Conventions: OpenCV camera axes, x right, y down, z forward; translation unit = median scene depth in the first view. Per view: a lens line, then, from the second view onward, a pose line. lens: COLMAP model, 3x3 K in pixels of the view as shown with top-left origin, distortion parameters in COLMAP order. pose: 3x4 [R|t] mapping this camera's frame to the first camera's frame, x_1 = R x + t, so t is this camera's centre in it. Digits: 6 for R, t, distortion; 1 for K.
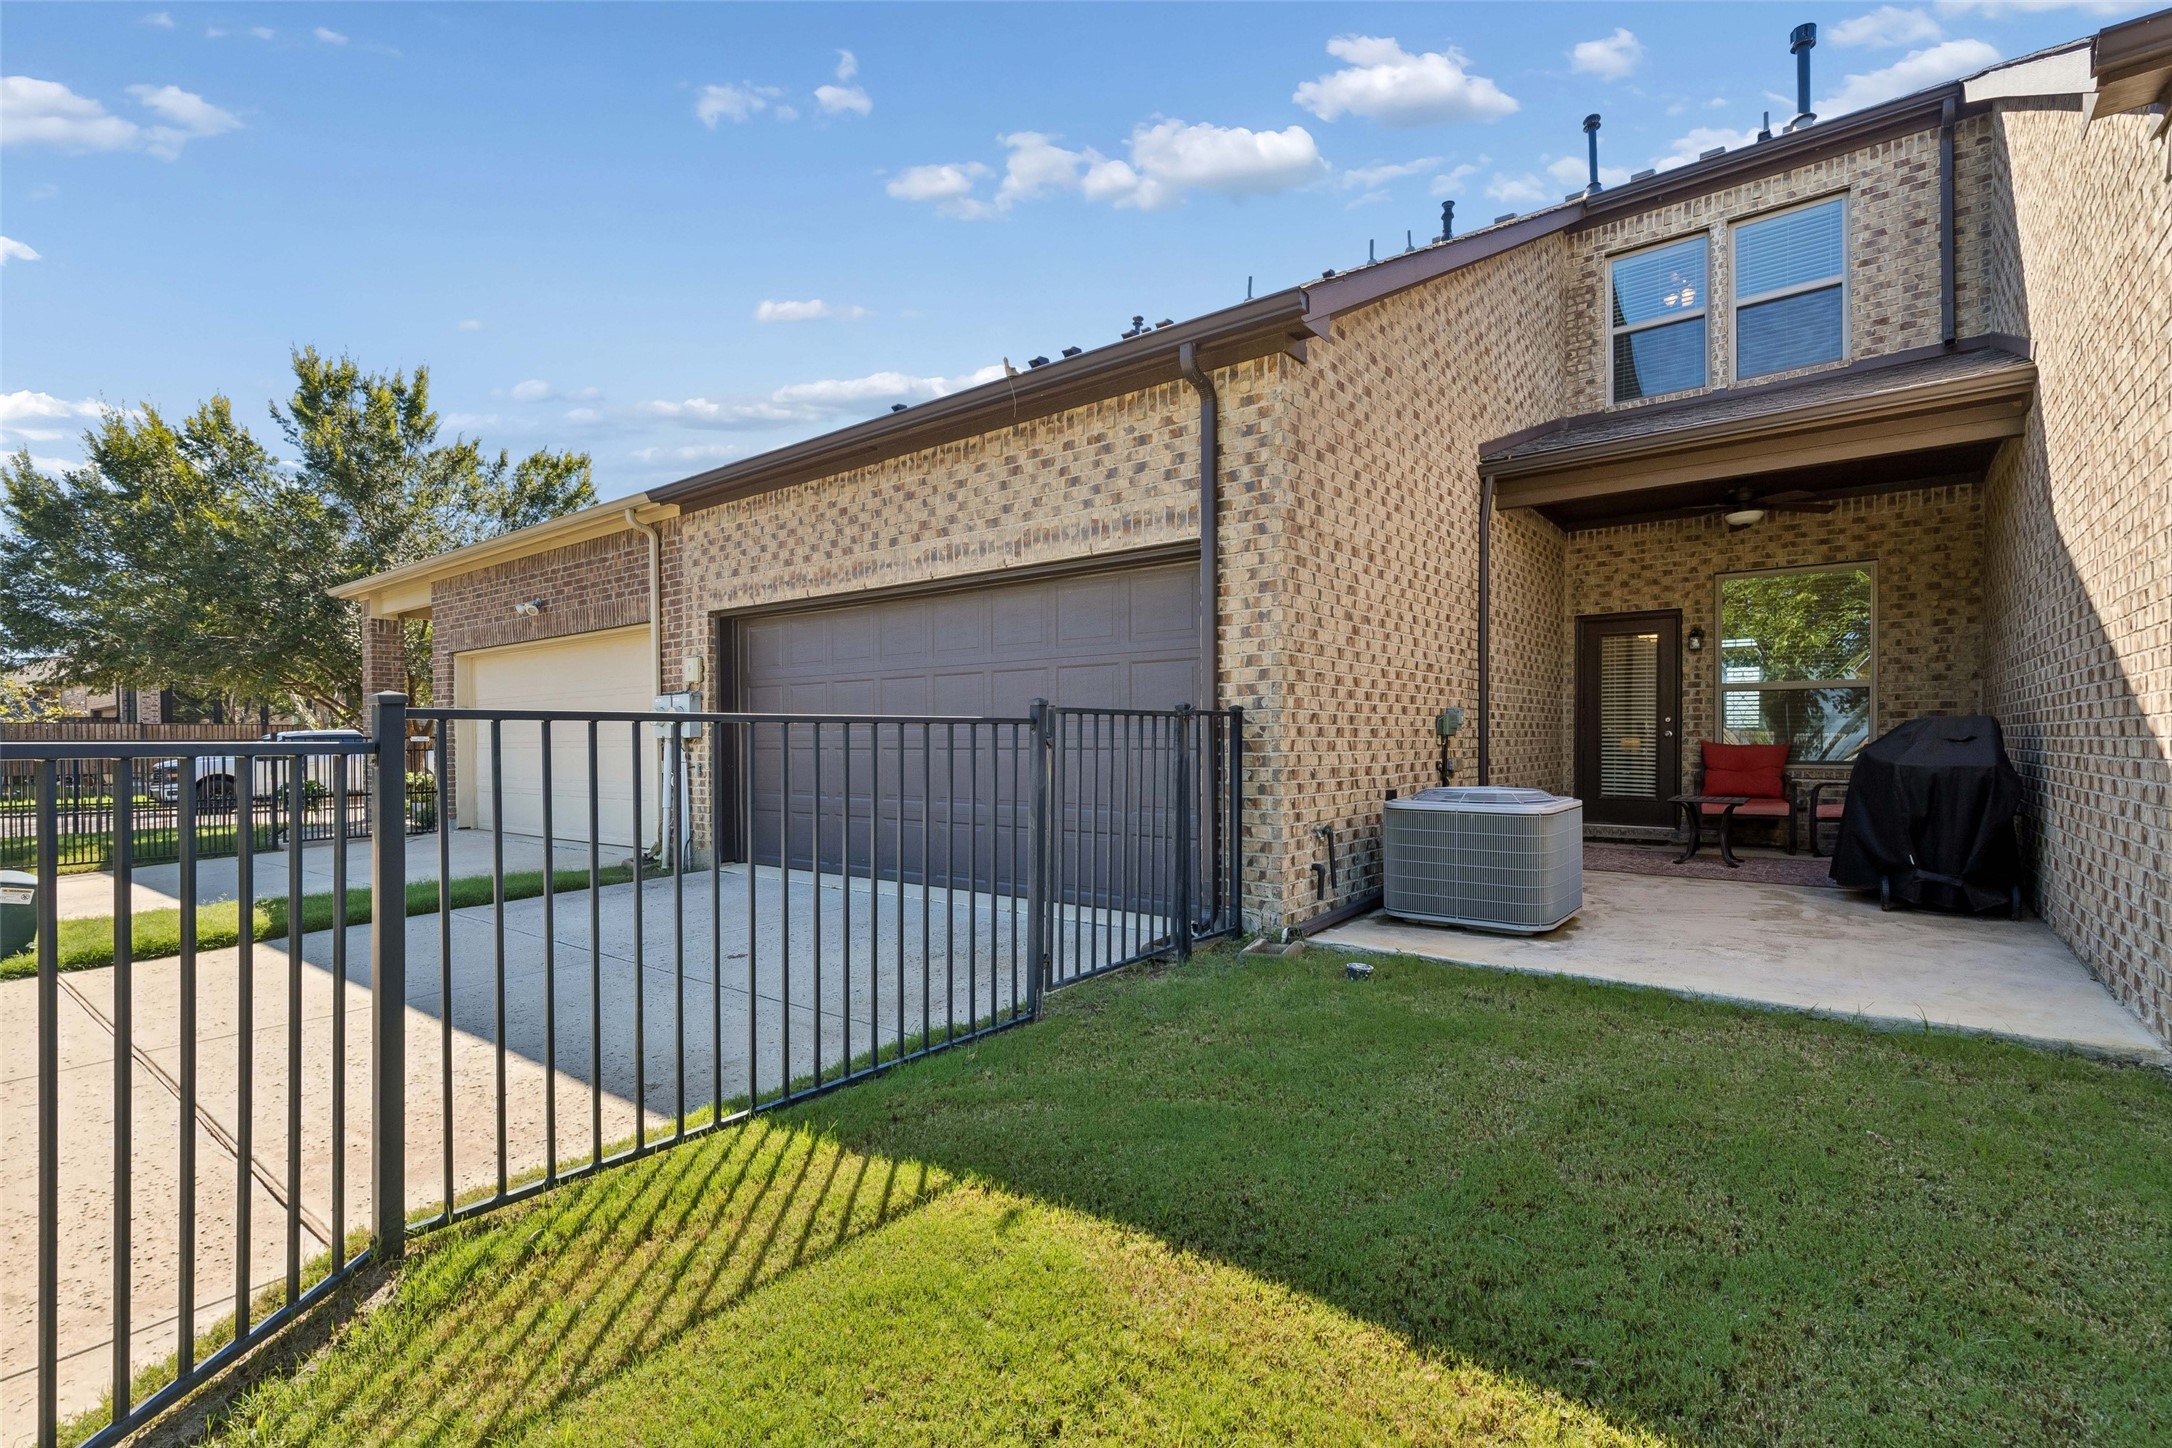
lens RADIAL K [[979.3, 0, 1085.3], [0, 979.3, 729.3], [0, 0, 1]] dist [0.001606, -0.000623]
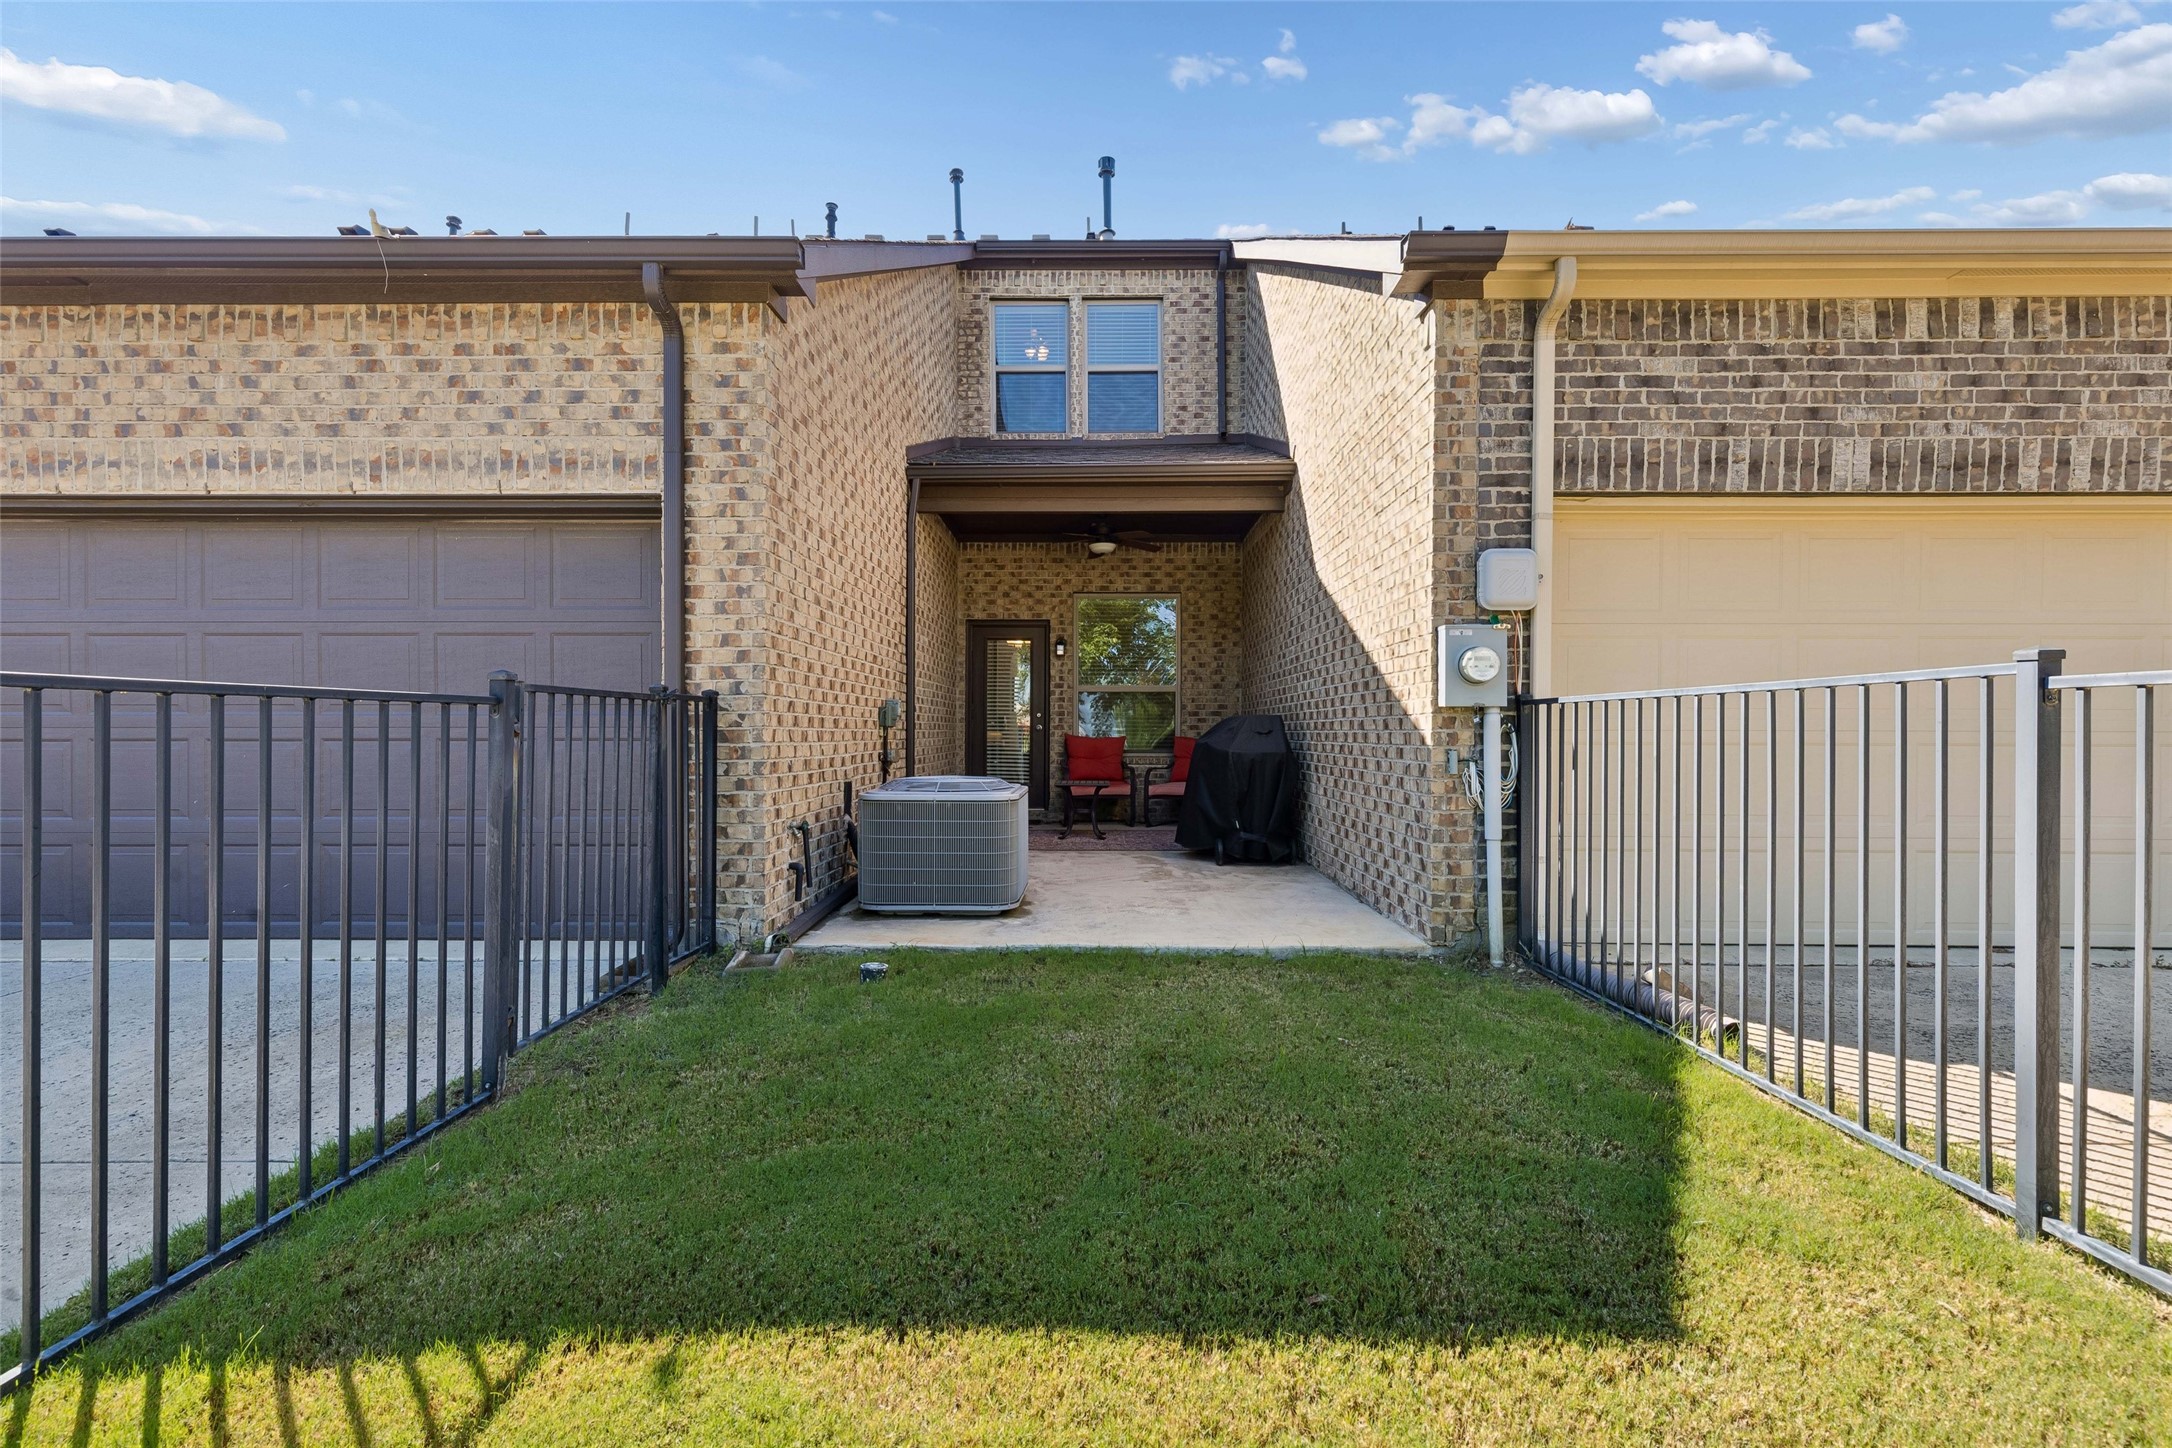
lens RADIAL K [[979.4, 0, 1086.0], [0, 979.4, 724.0], [0, 0, 1]] dist [0.005593, -0.001259]
pose [[0.792492, 0.010084, 0.609799, -0.105150], [-0.010789, 0.999939, -0.002514, 0.004401], [-0.609787, -0.004587, 0.792552, 0.085930]]
